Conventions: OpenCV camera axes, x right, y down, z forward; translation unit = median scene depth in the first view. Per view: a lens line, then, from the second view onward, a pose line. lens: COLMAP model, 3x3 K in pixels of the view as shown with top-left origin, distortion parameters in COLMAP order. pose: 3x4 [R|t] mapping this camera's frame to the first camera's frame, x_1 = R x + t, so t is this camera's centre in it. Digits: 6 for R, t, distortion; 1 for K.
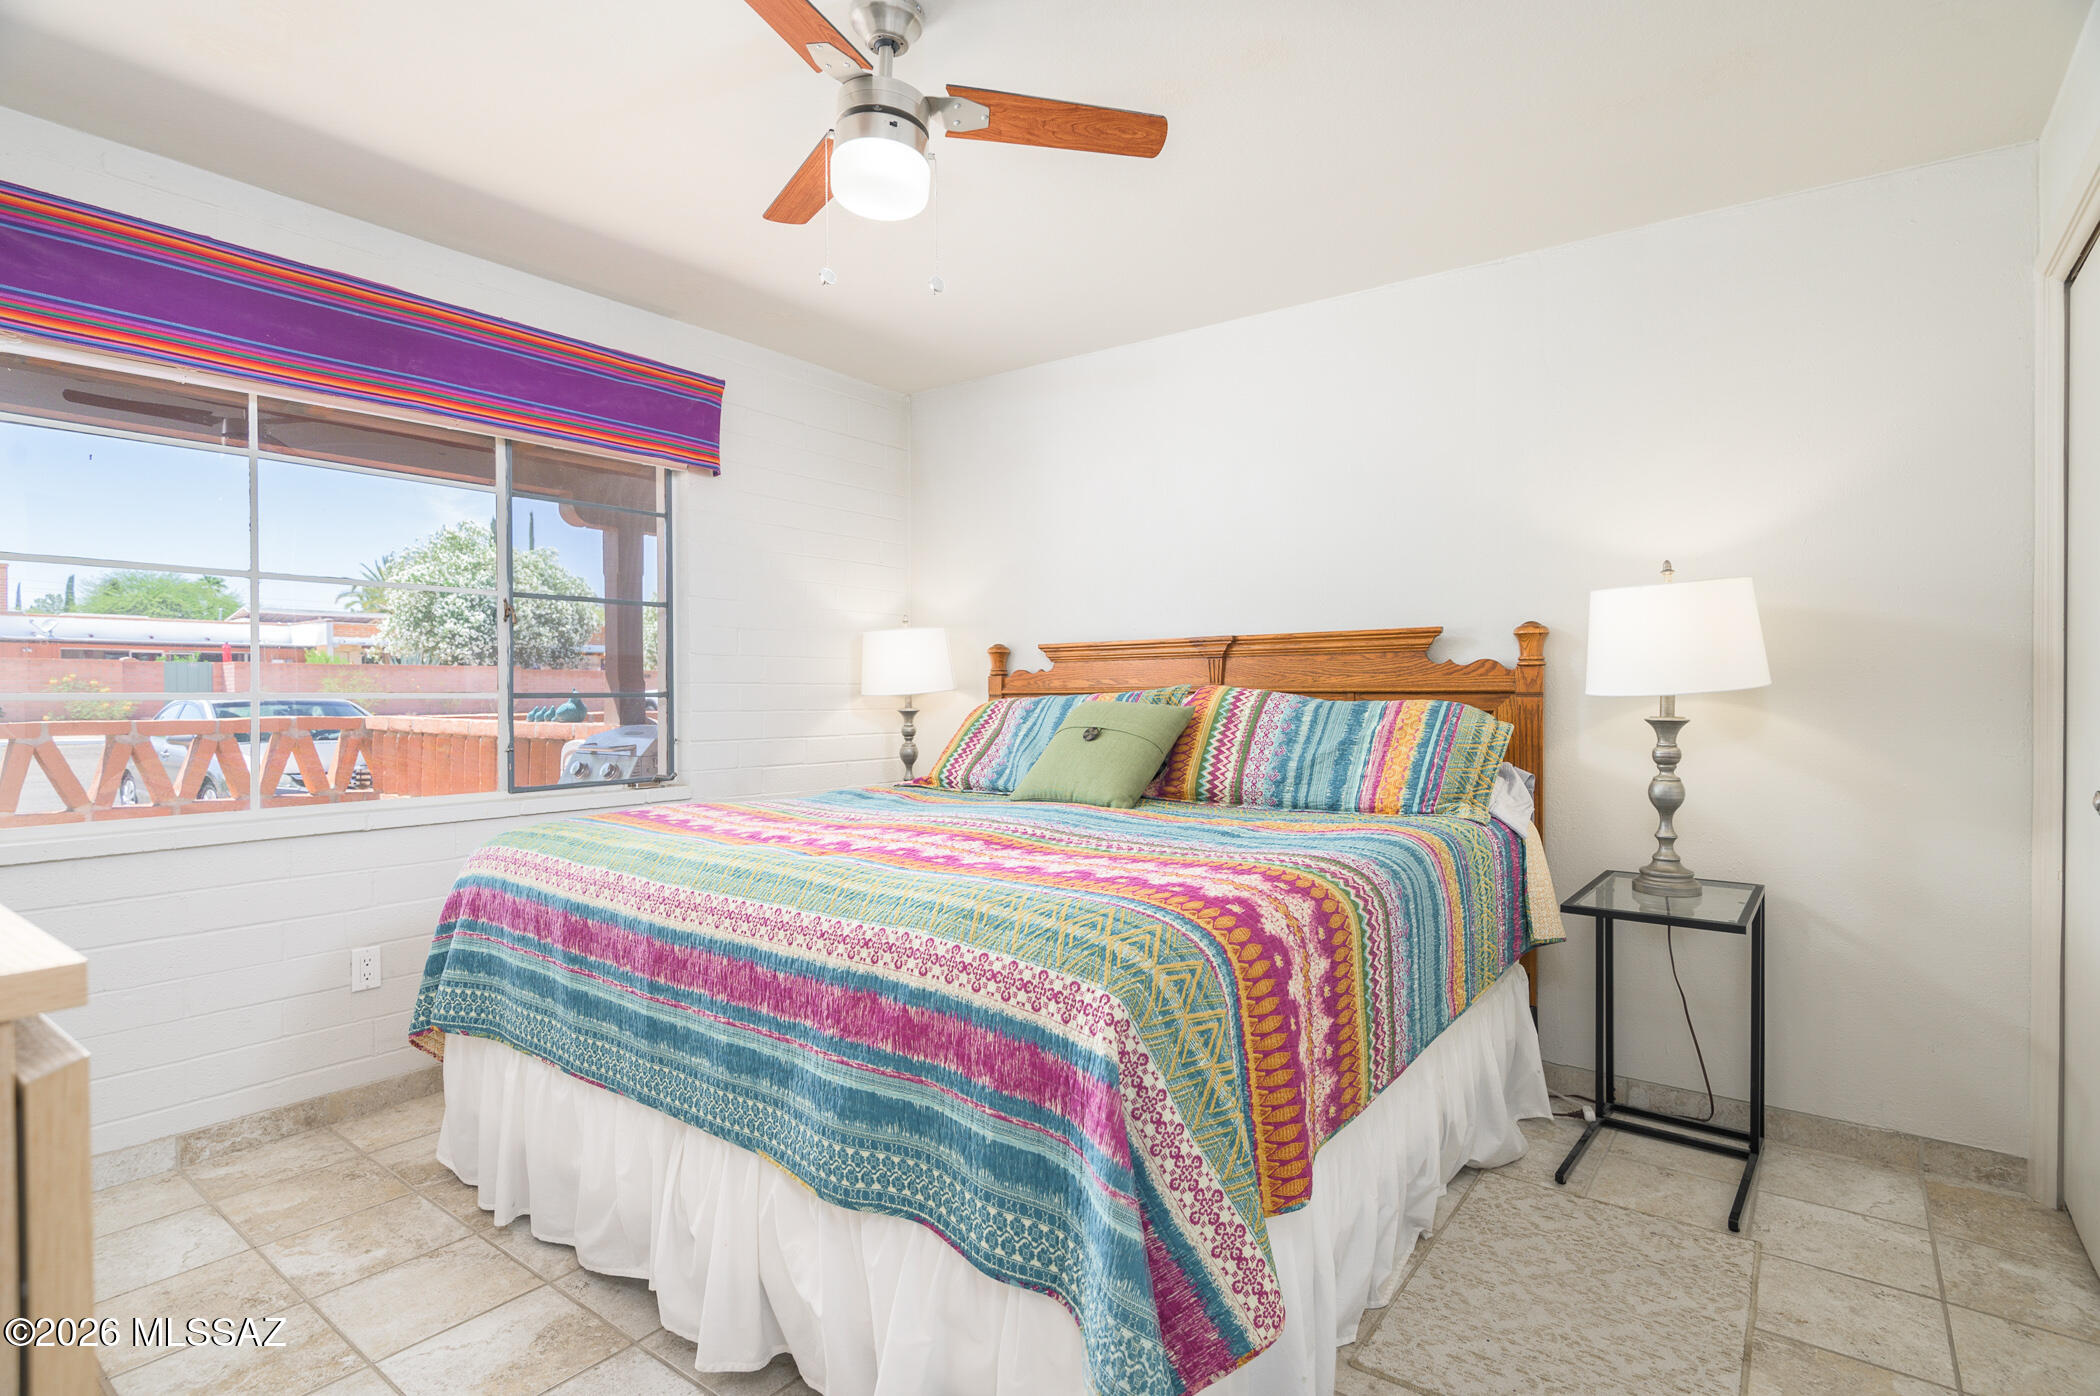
lens RADIAL K [[1041.3, 0, 1039.9], [0, 1041.3, 686.4], [0, 0, 1]] dist [-0.020127, -0.001736]
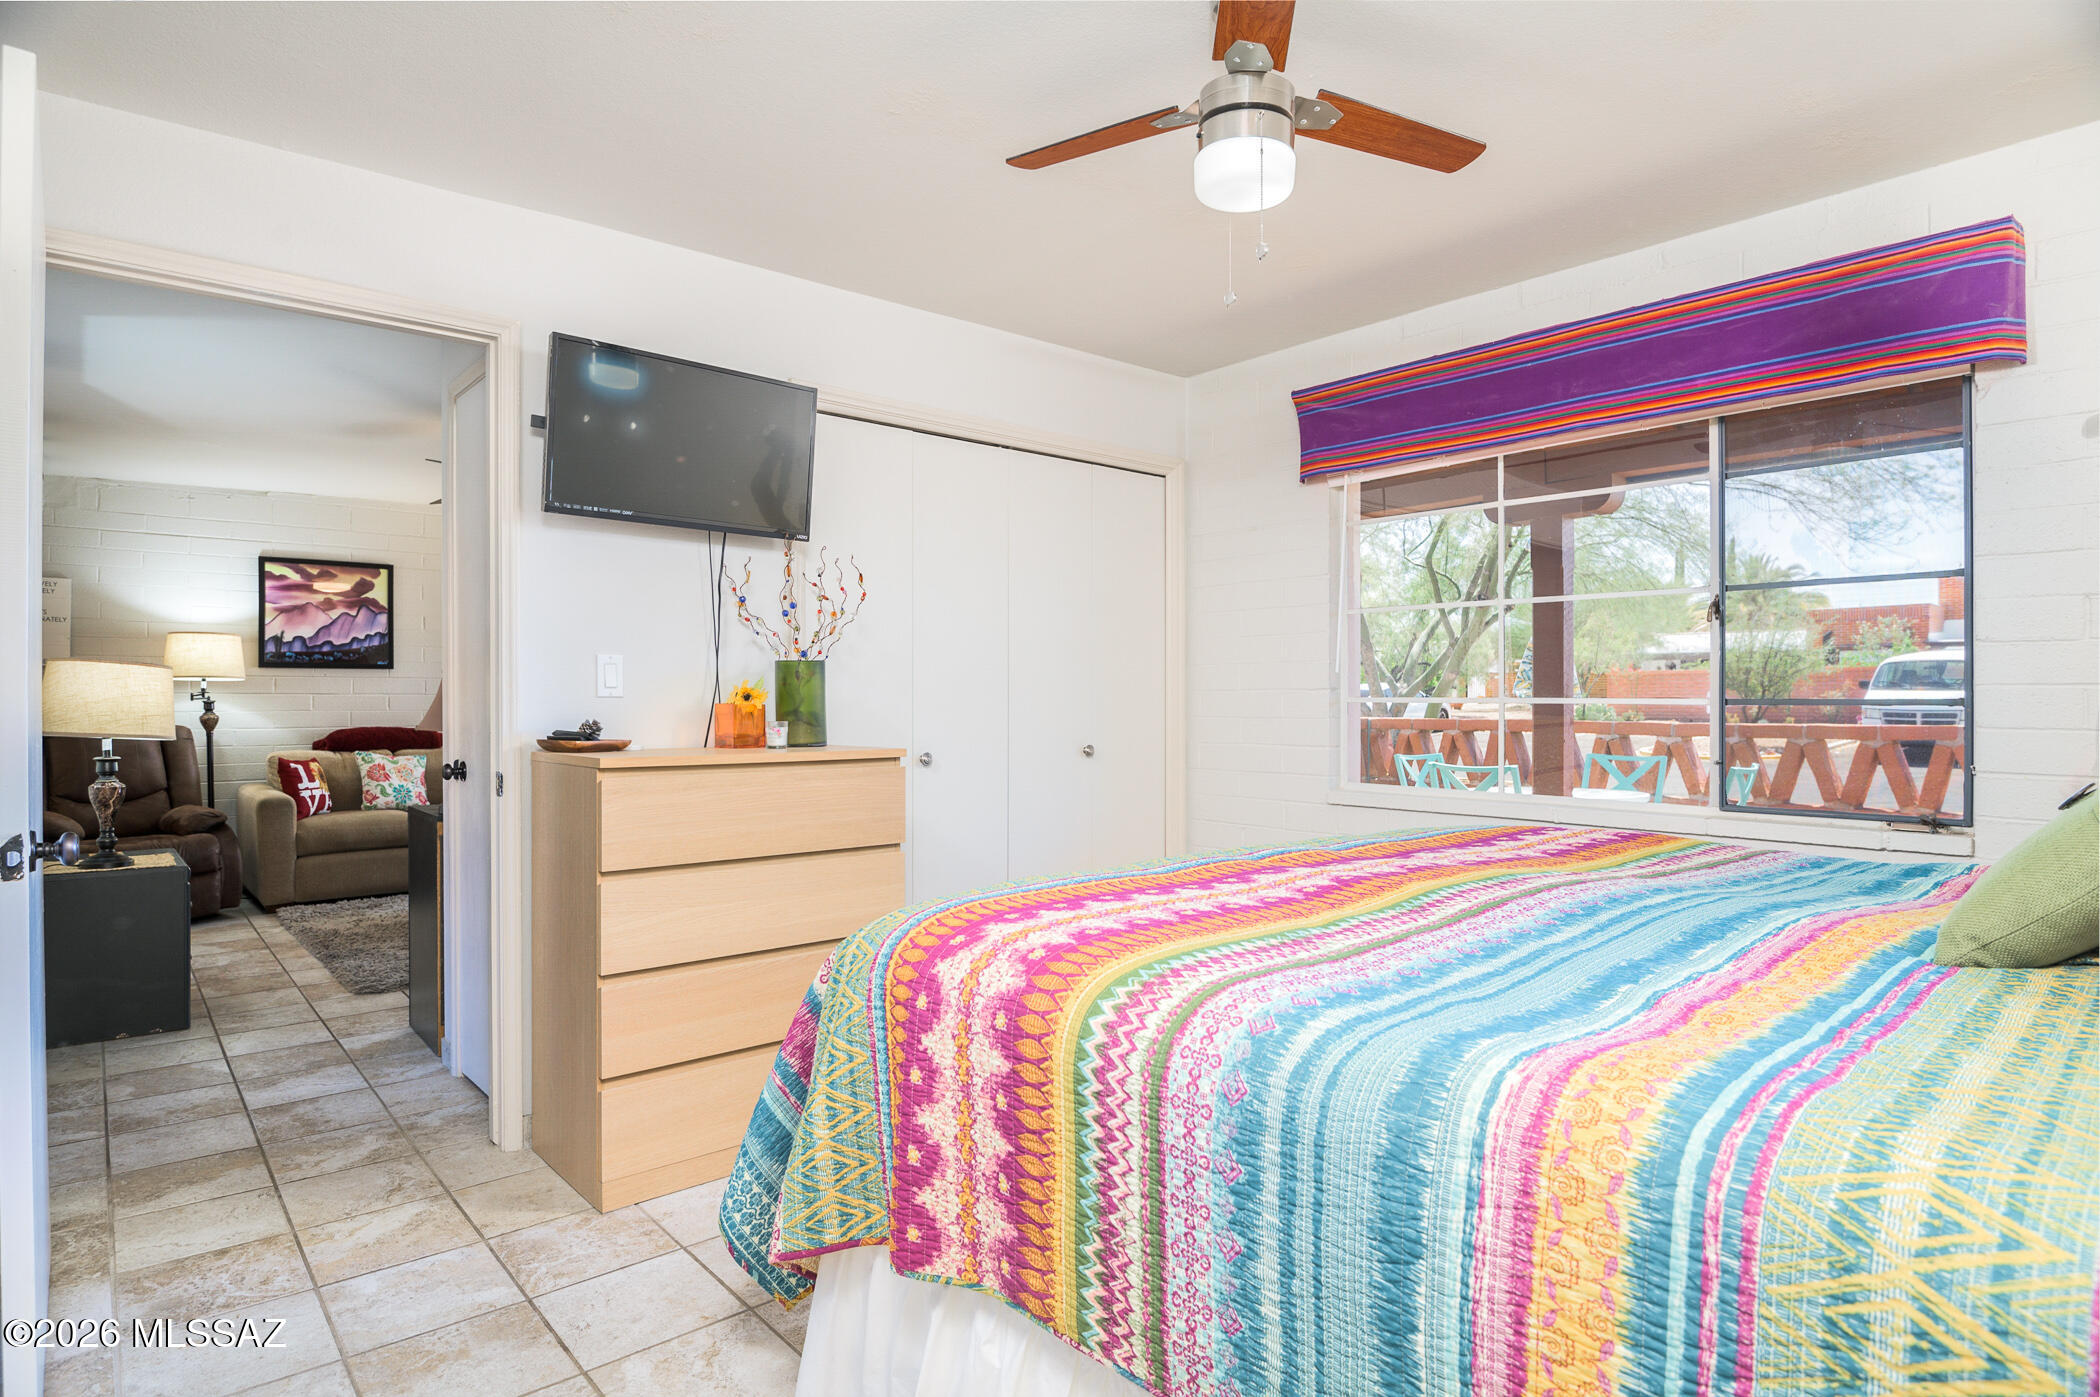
lens RADIAL K [[1131.4, 0, 1047.2], [0, 1131.4, 700.2], [0, 0, 1]] dist [-0.021457, -0.001534]
pose [[-0.219111, -0.000954, -0.975700, 1.047268], [0.010201, 0.999943, -0.003269, 0.008801], [0.975647, -0.010669, -0.219088, 1.198455]]
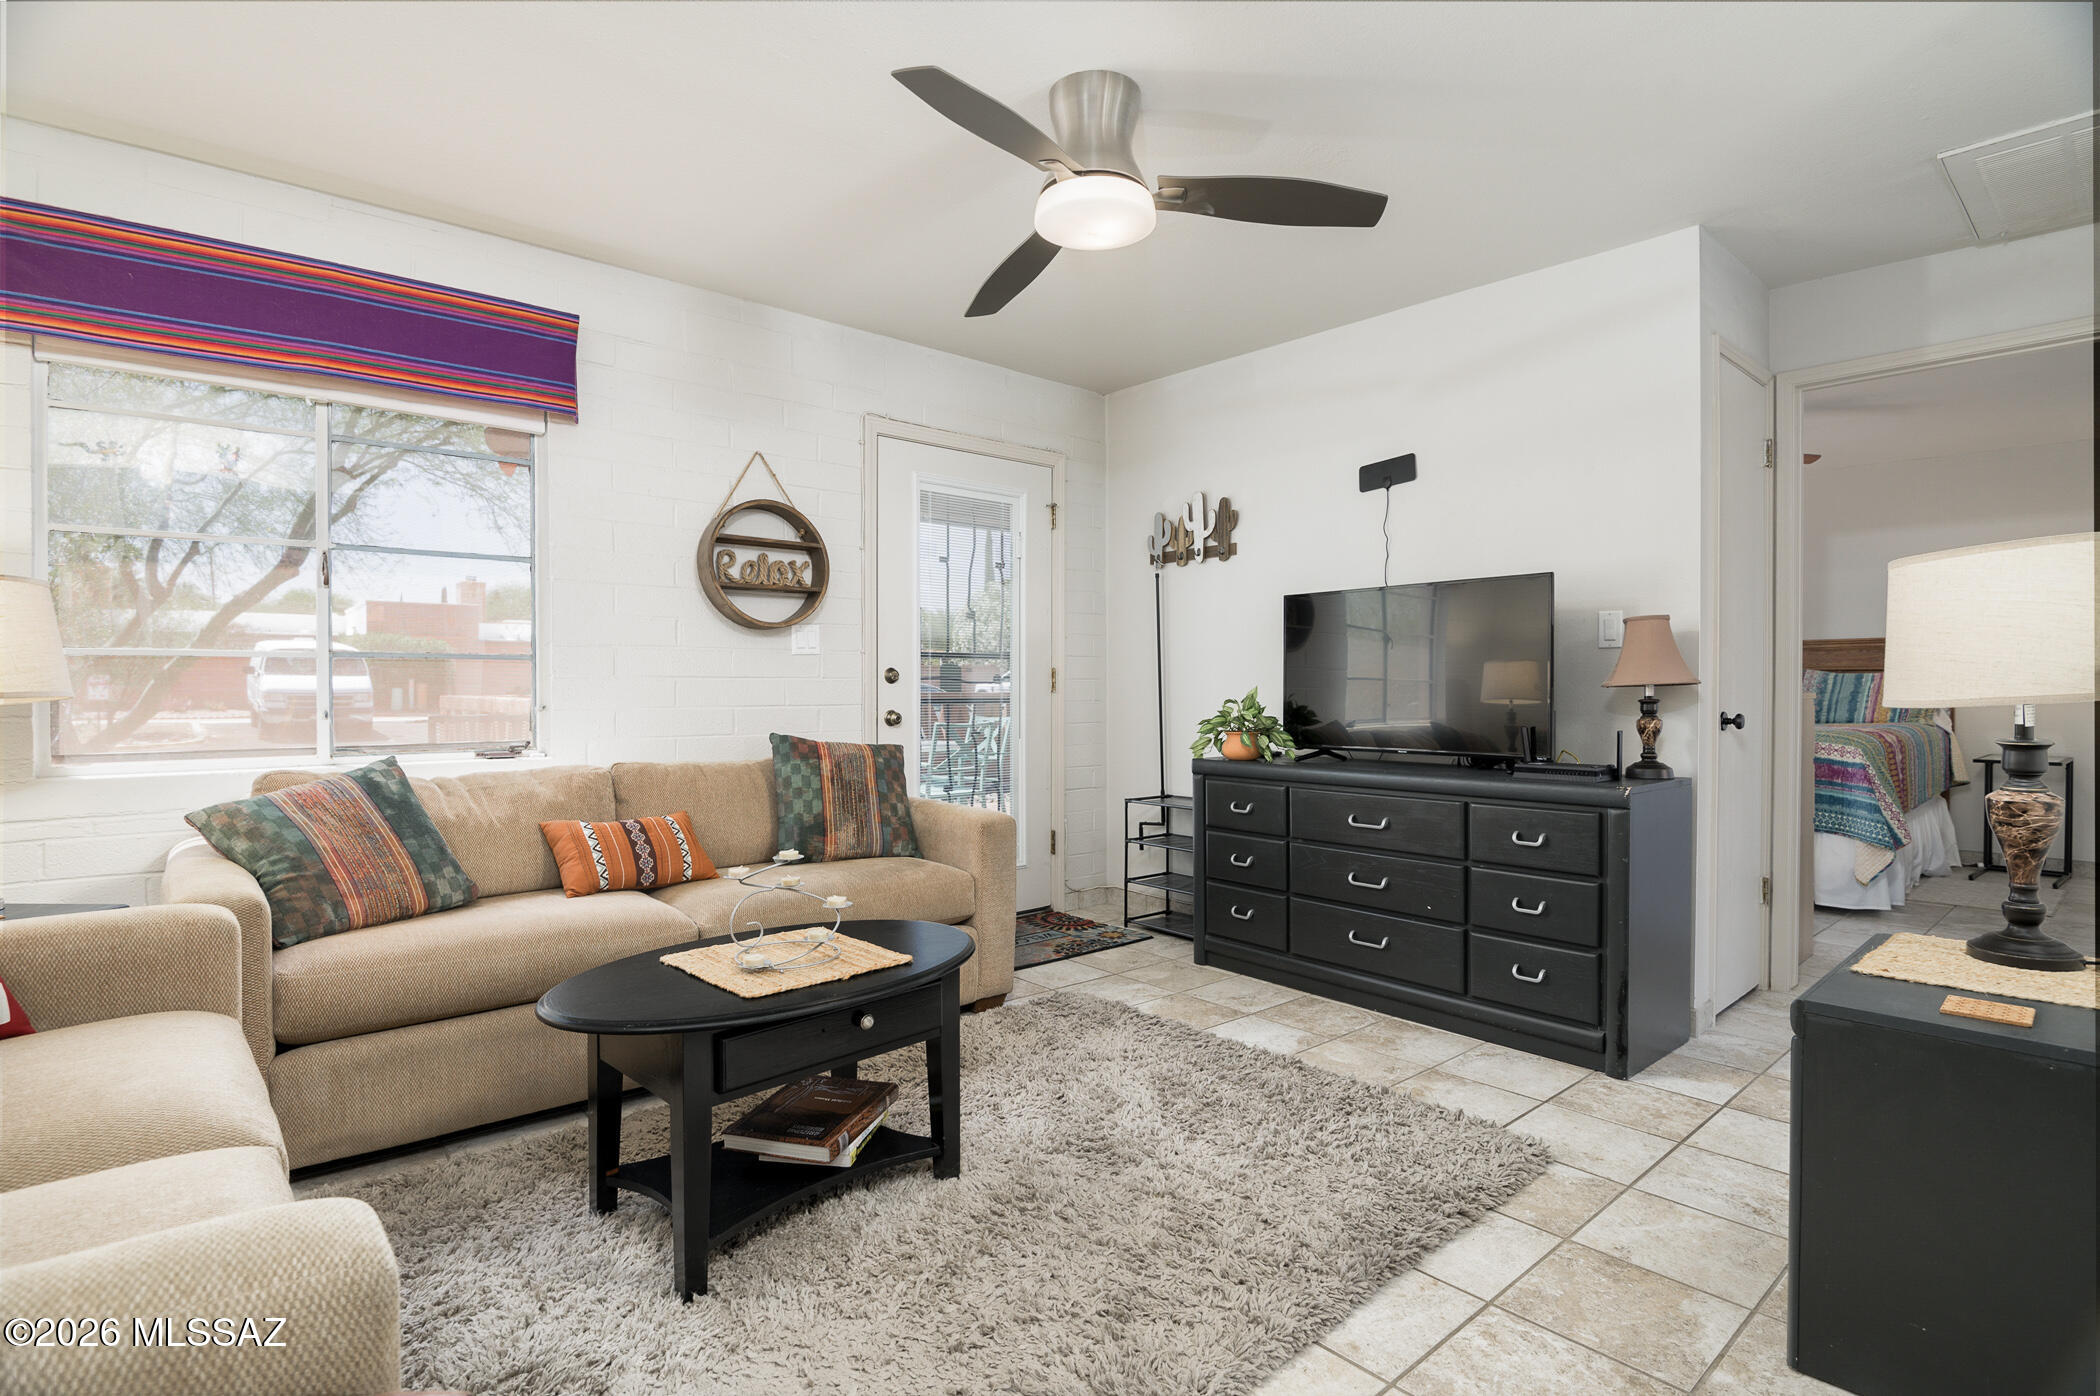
lens RADIAL K [[1025.0, 0, 1058.0], [0, 1025.0, 697.8], [0, 0, 1]] dist [-0.013464, -0.000640]
pose [[0.980708, 0.003190, -0.195454, -0.923183], [0.000491, 0.999824, 0.018780, 0.024686], [0.195480, -0.018514, 0.980533, -1.408914]]
